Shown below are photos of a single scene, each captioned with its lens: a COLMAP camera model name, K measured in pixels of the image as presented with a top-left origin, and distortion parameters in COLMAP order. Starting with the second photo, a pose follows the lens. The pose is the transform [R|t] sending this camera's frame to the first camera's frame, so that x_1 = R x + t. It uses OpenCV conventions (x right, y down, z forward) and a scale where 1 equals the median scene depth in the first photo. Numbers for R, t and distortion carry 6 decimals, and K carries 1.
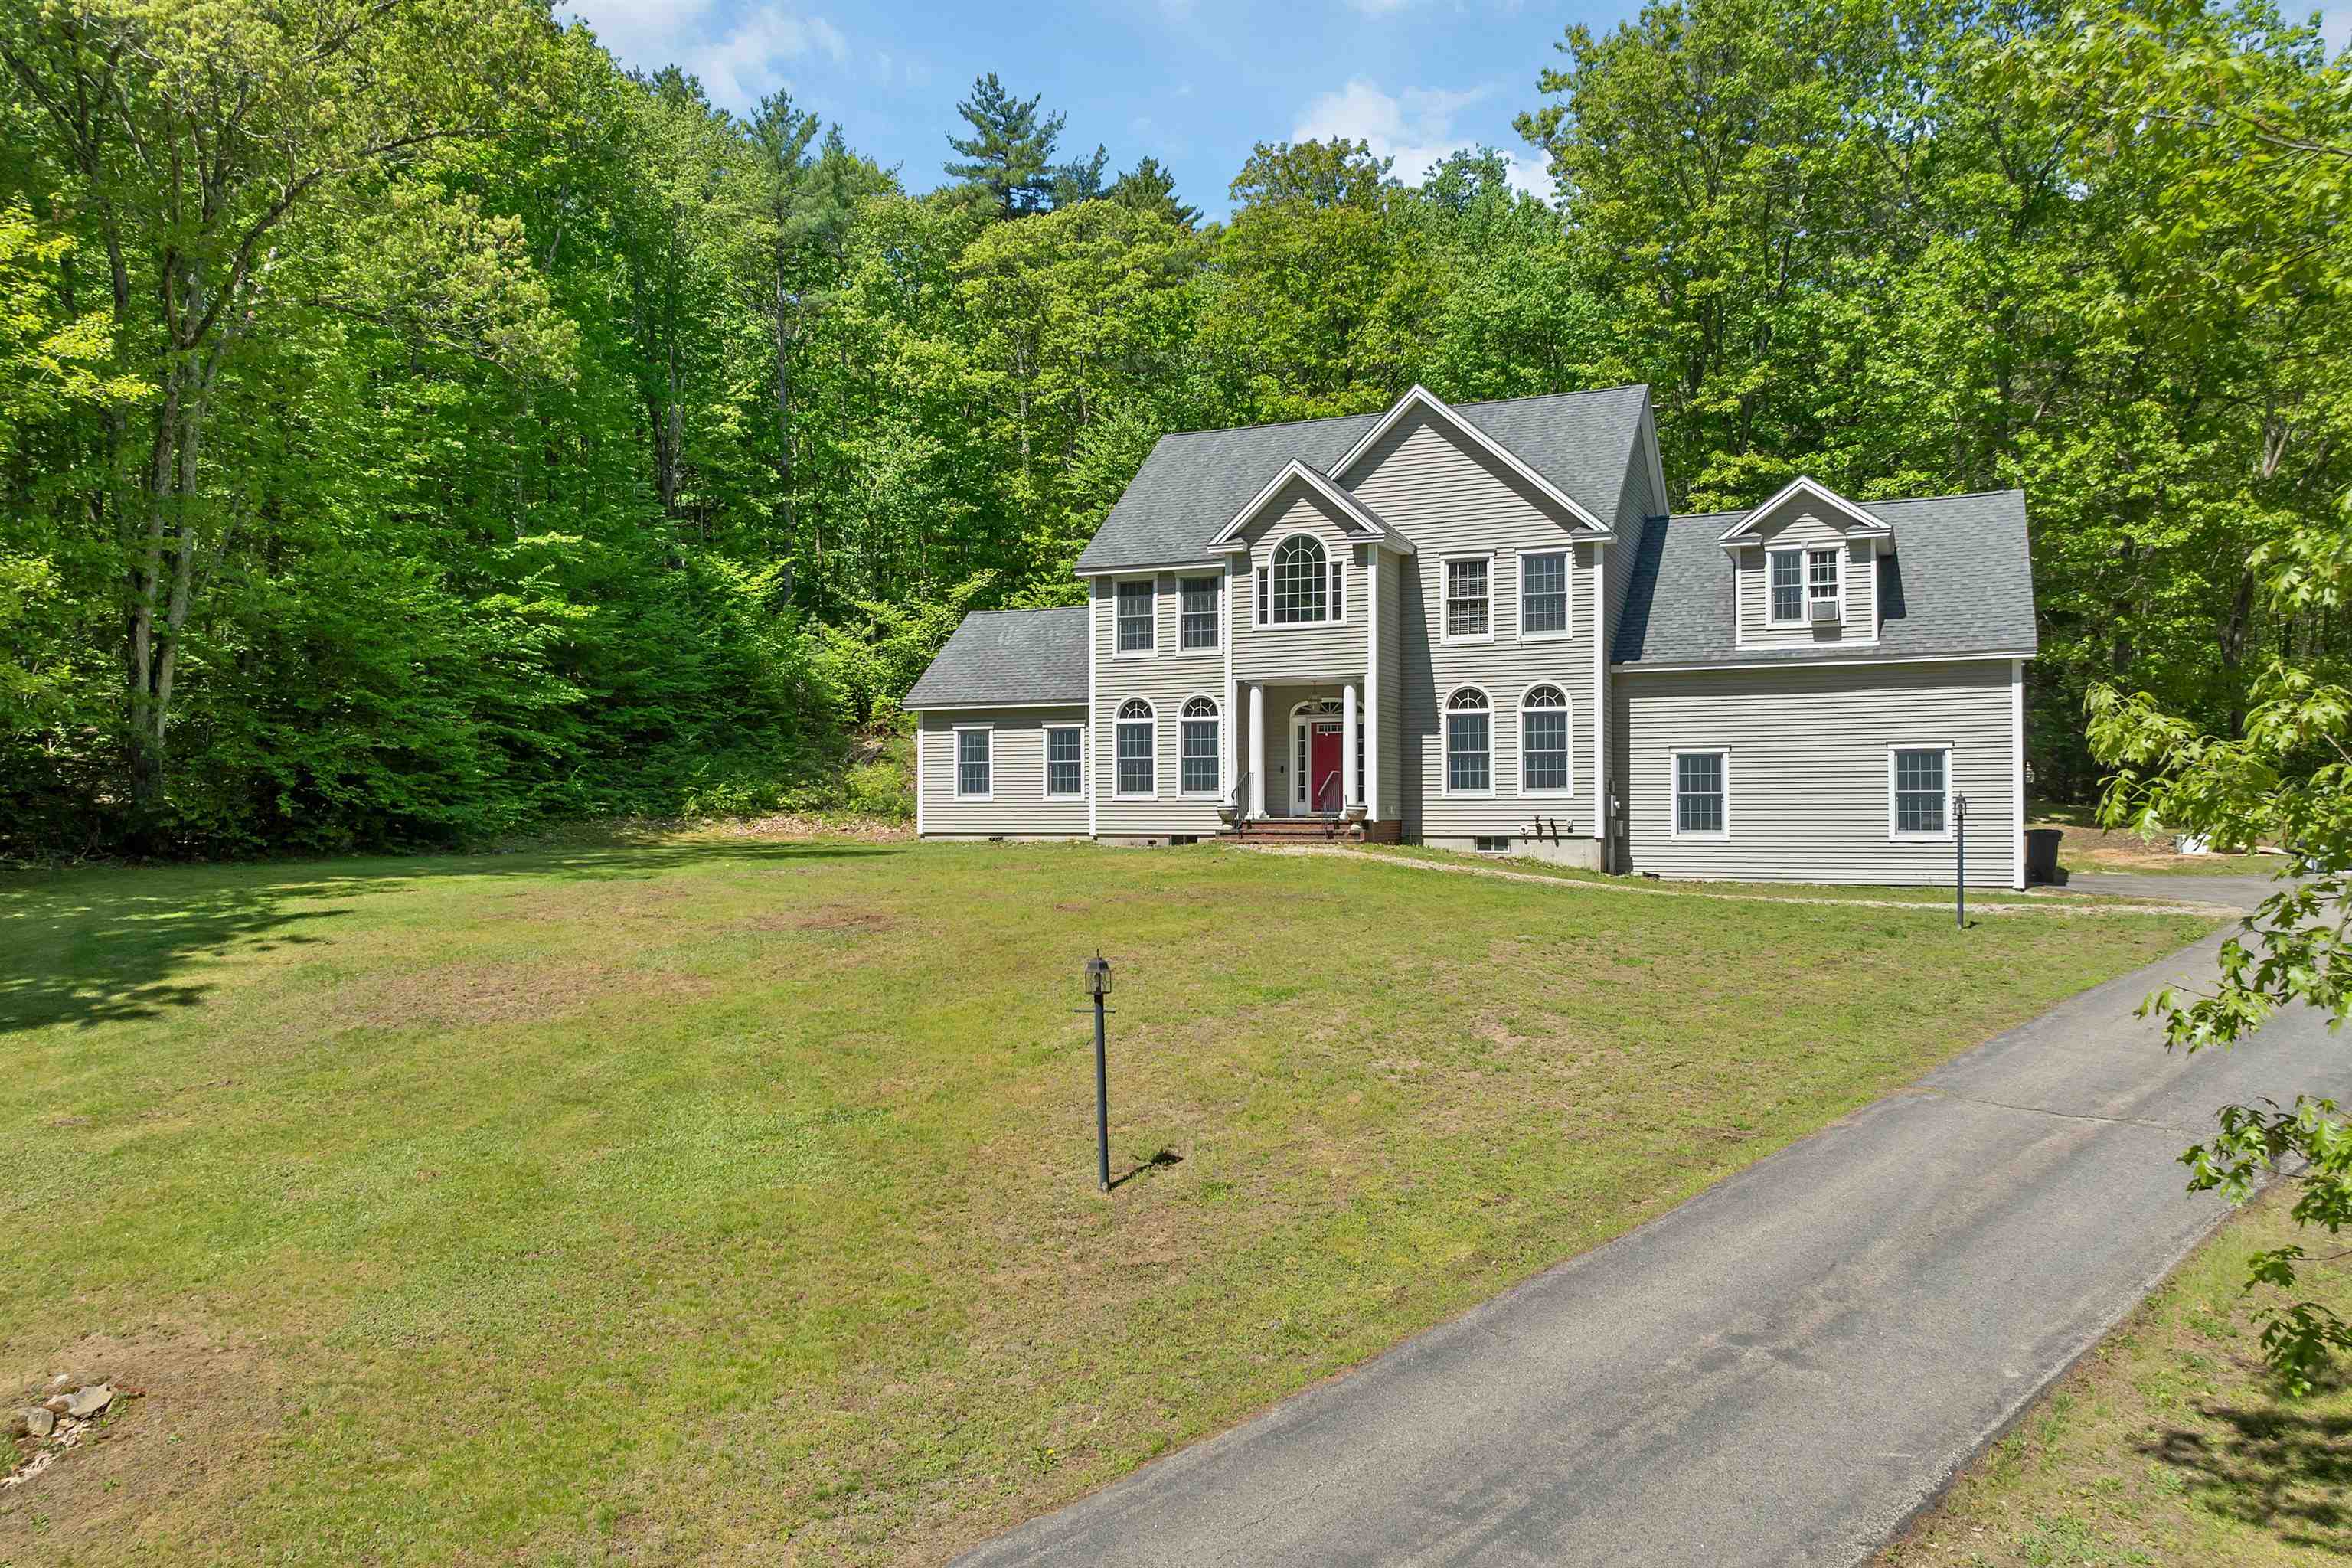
lens RADIAL K [[1690.1, 0, 1175.8], [0, 1690.1, 799.6], [0, 0, 1]] dist [-0.034421, -0.004066]
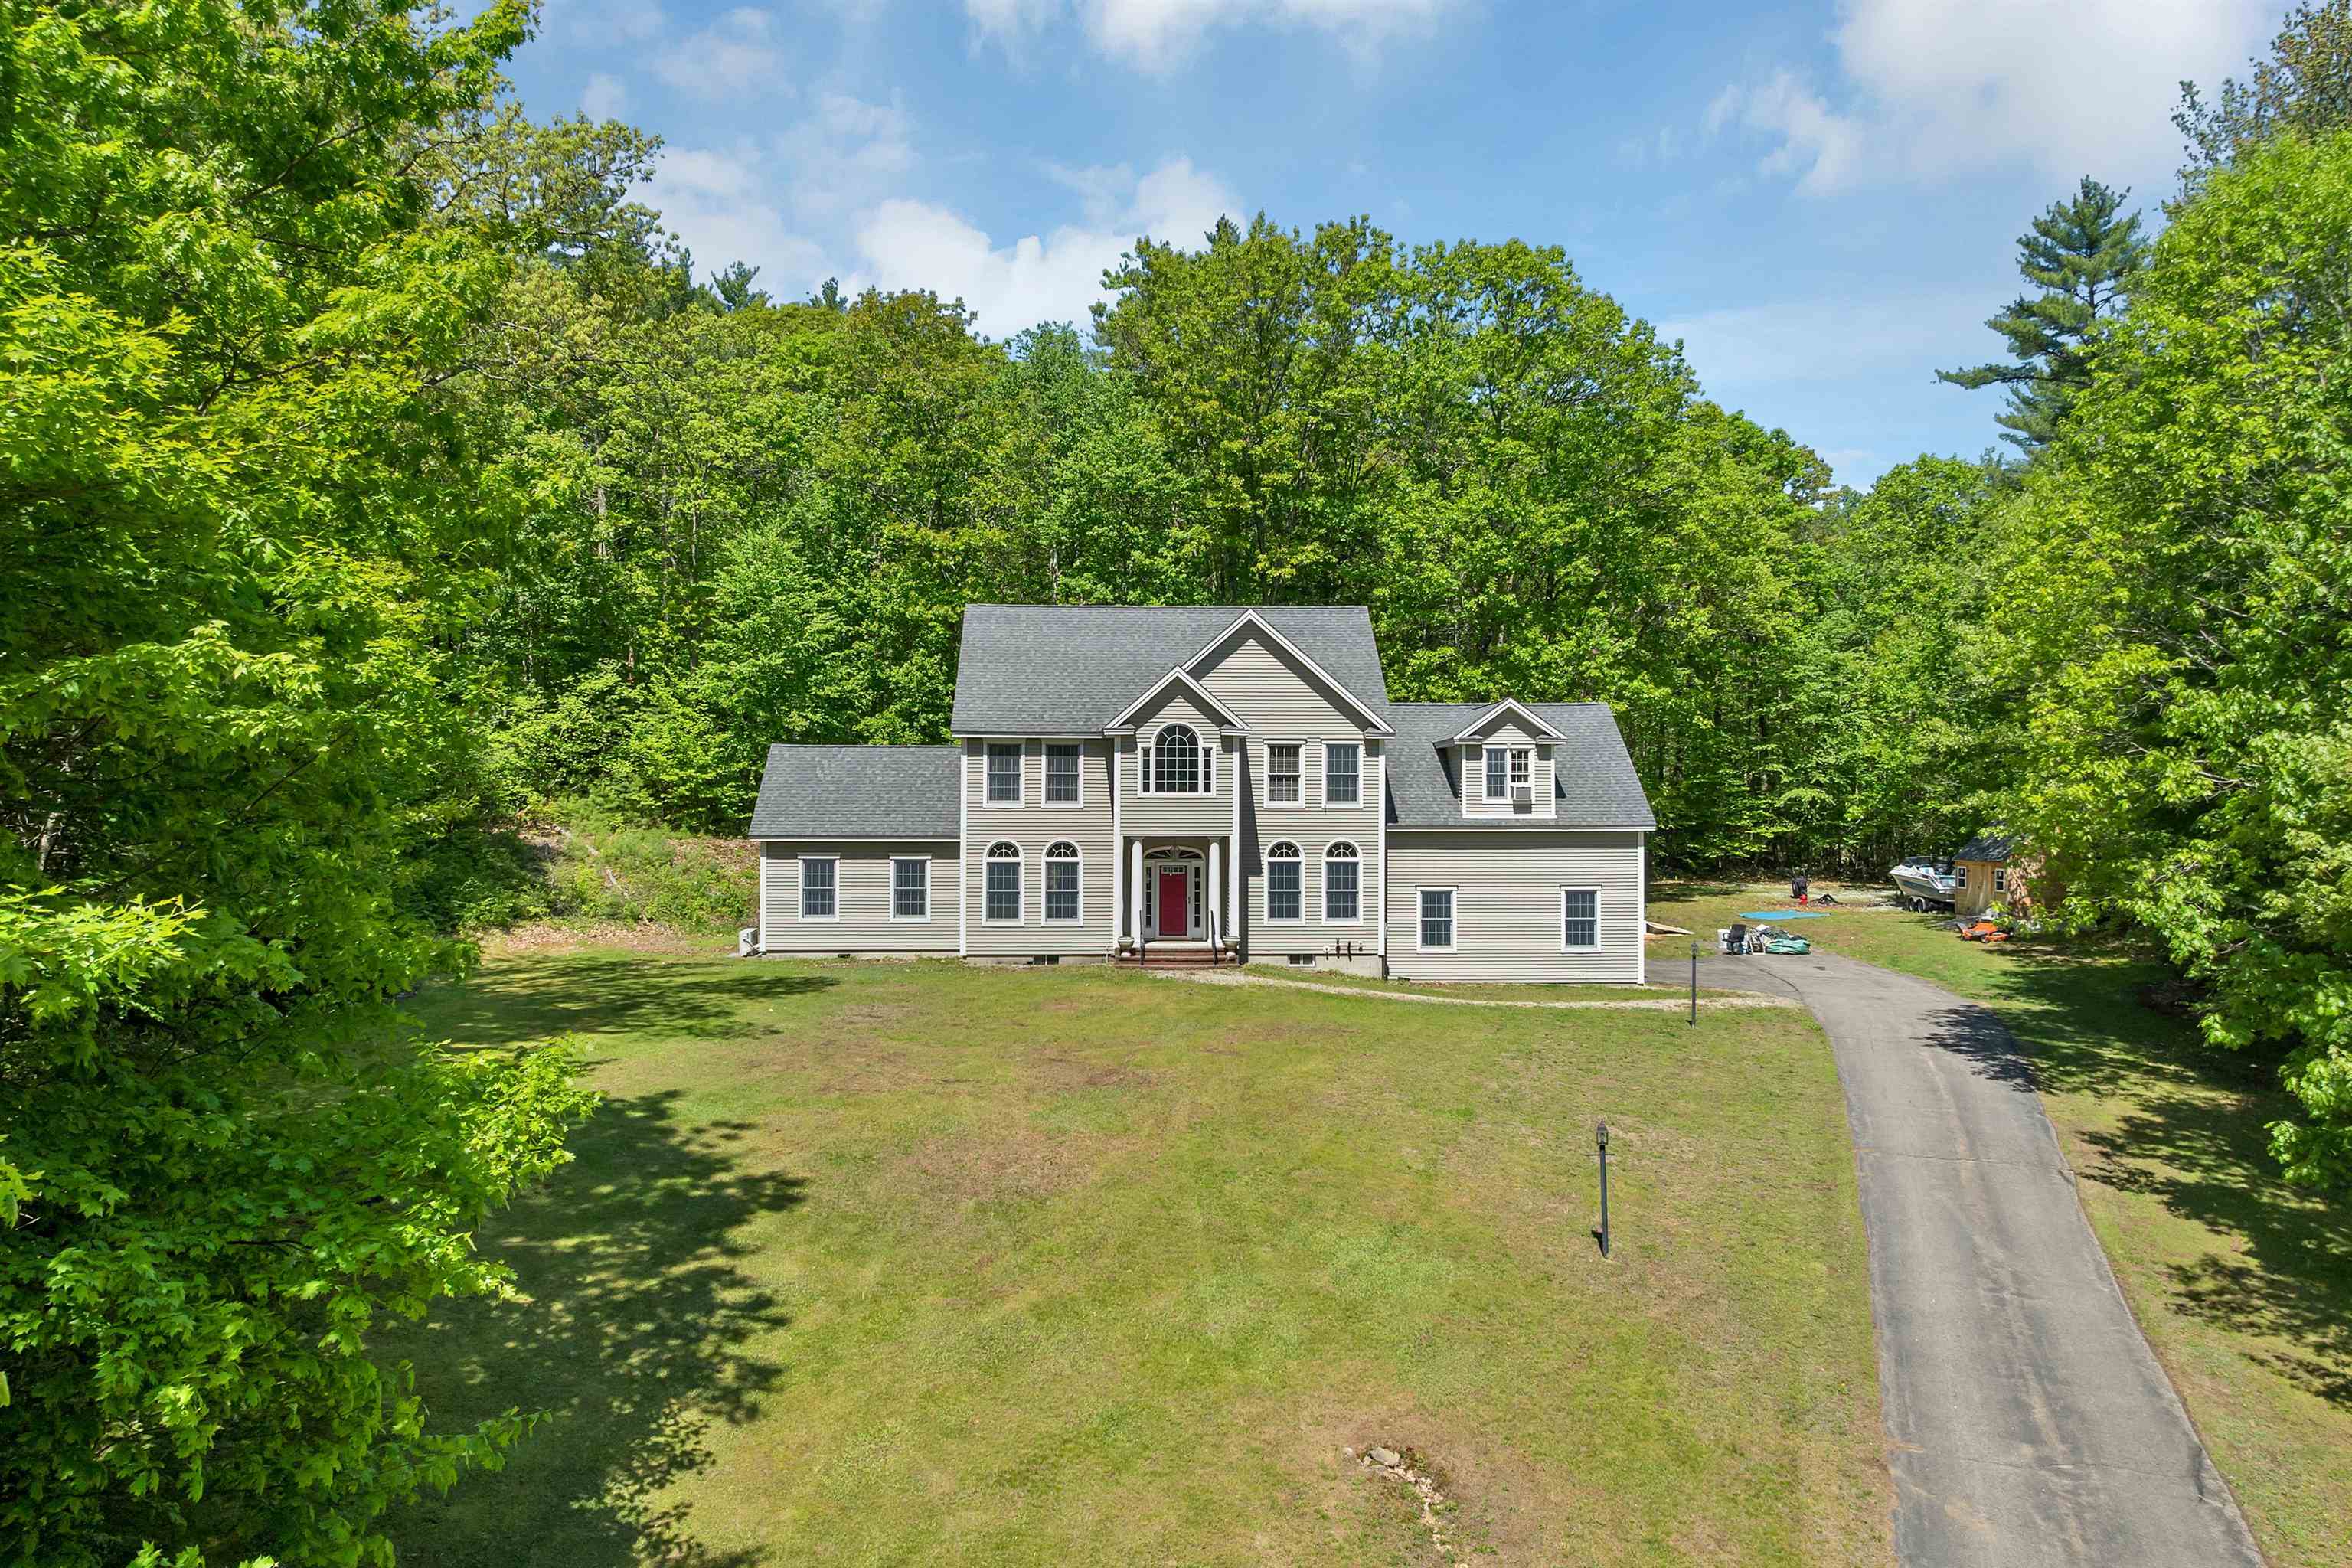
lens RADIAL K [[1690.1, 0, 1186.0], [0, 1690.1, 782.4], [0, 0, 1]] dist [-0.034421, -0.004066]
pose [[0.884779, 0.011911, 0.465859, -0.515152], [-0.007170, 0.999903, -0.011947, -0.096899], [-0.465956, 0.007230, 0.884778, -0.137379]]
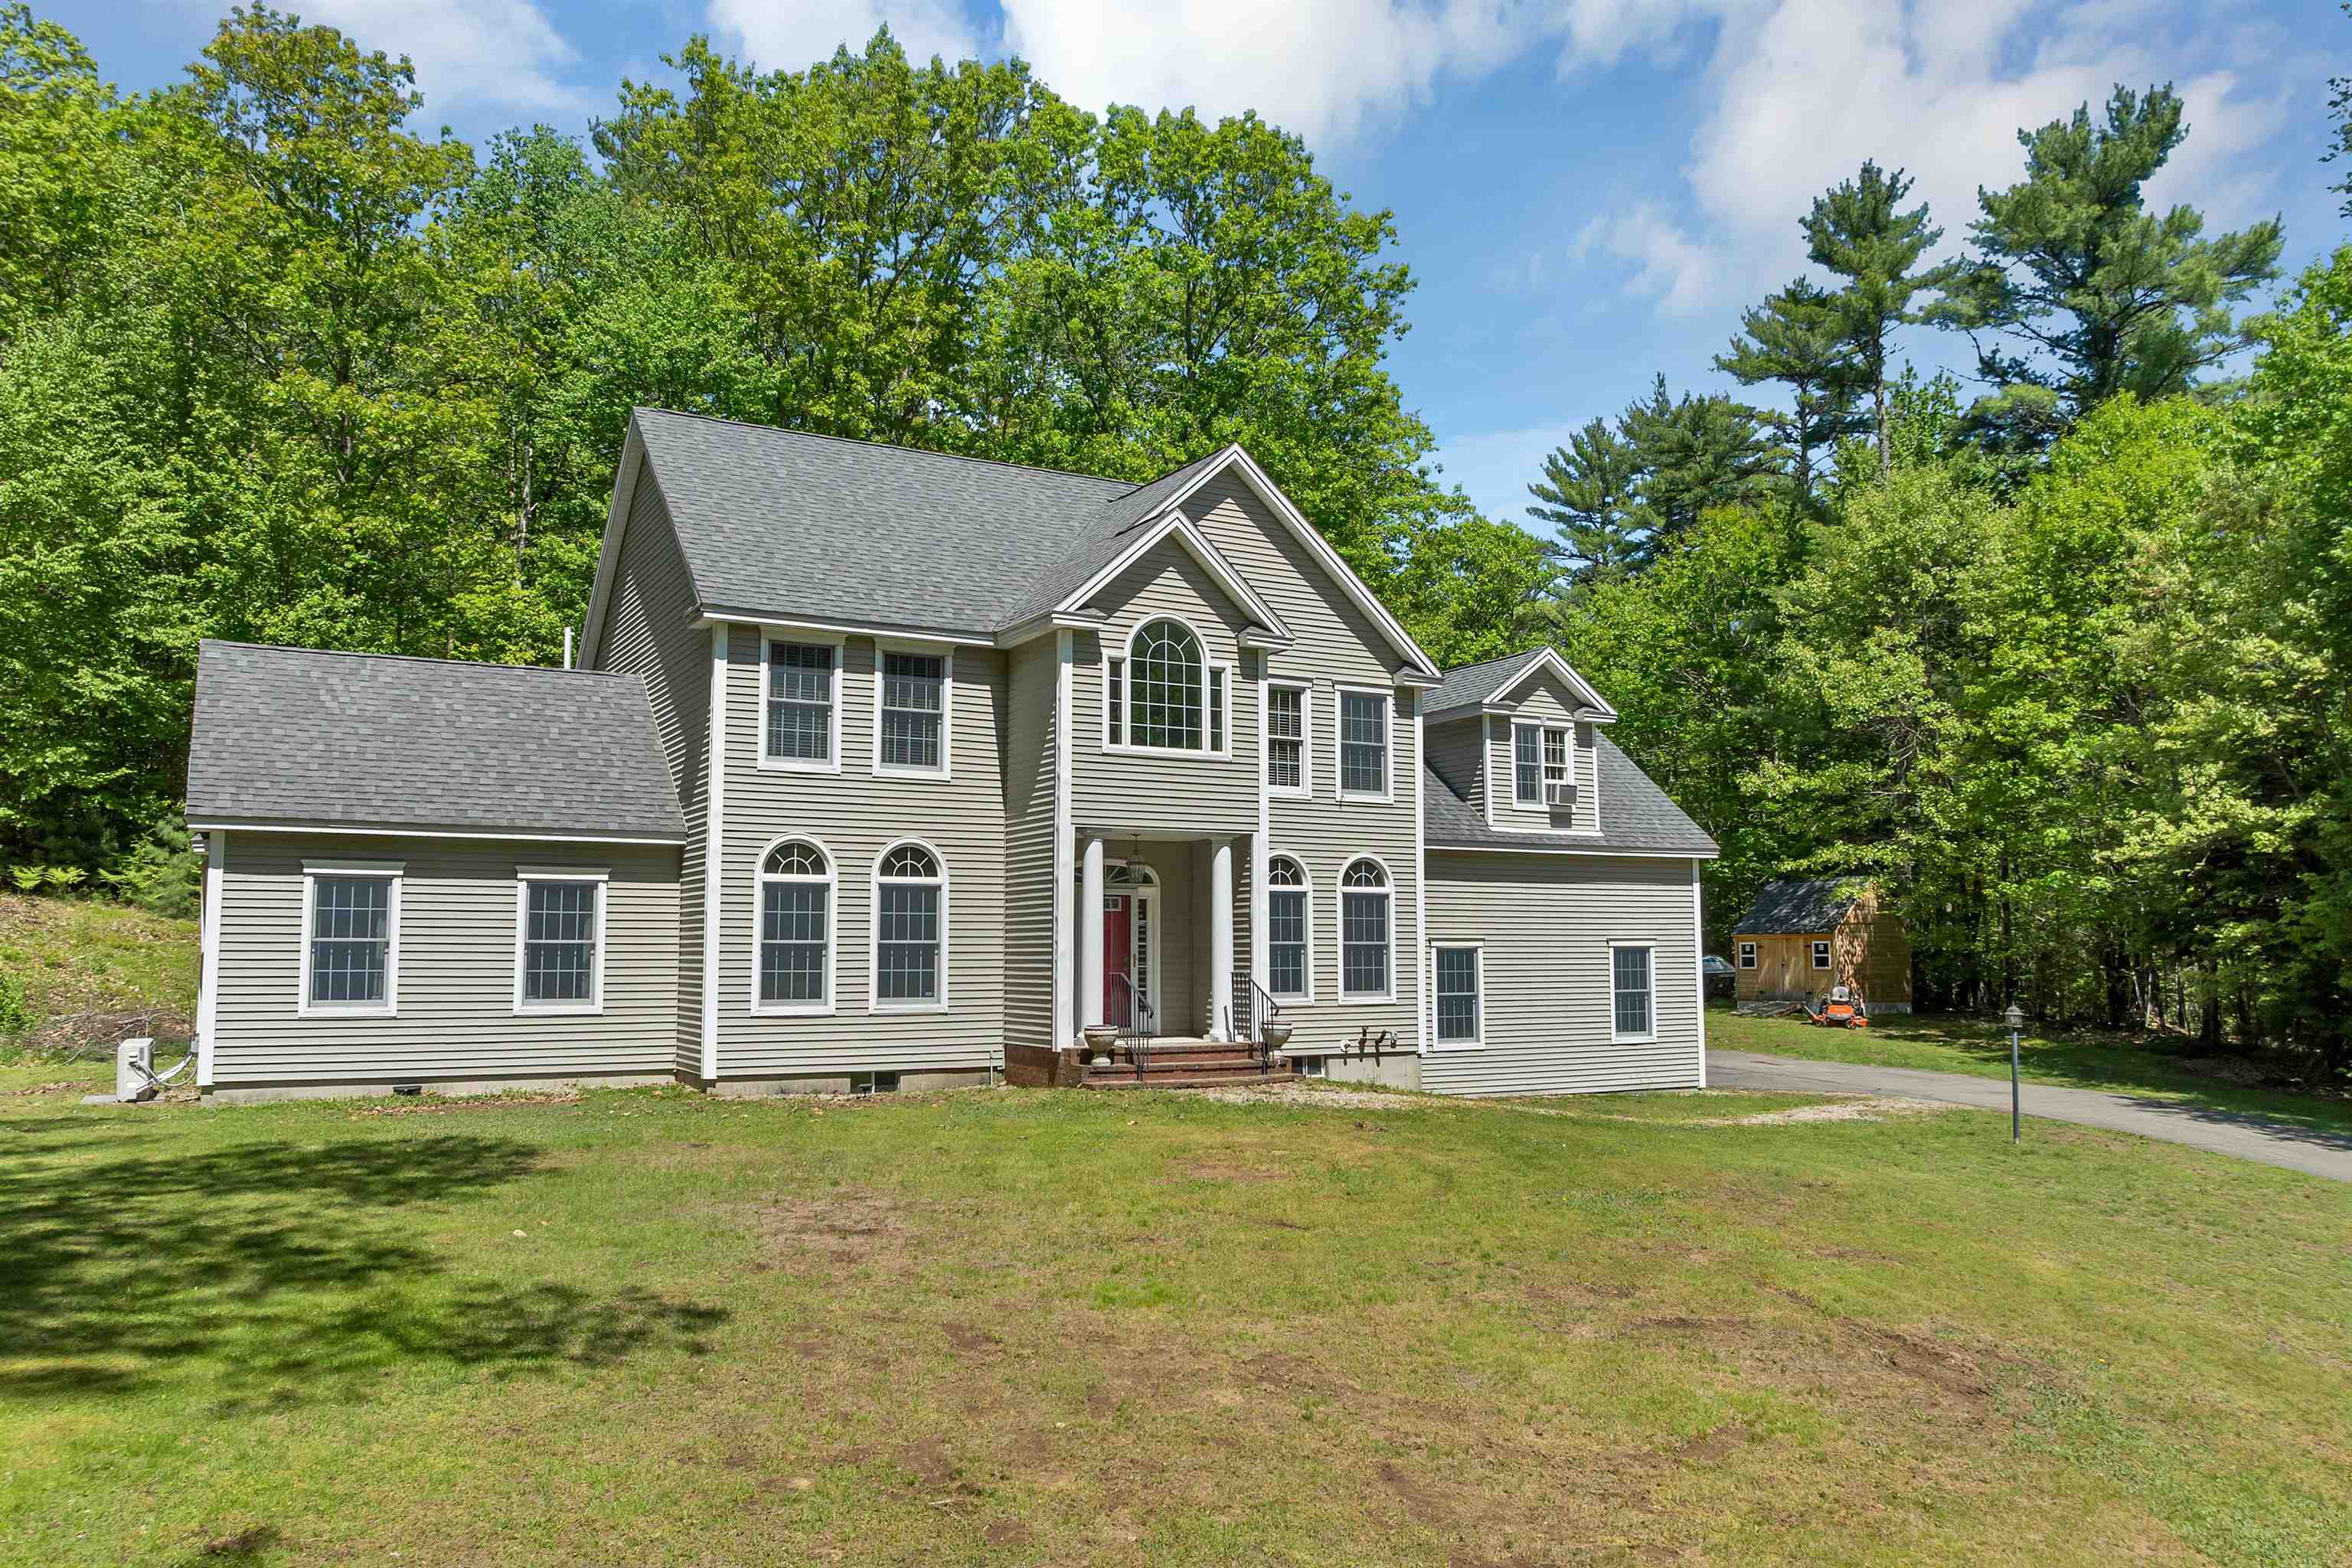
lens RADIAL K [[1690.1, 0, 1184.5], [0, 1690.1, 780.2], [0, 0, 1]] dist [-0.034421, -0.004066]
pose [[0.575177, 0.085406, 0.813559, -0.465775], [-0.005642, 0.994925, -0.100457, -0.024546], [-0.818010, 0.053190, 0.572740, 0.606476]]
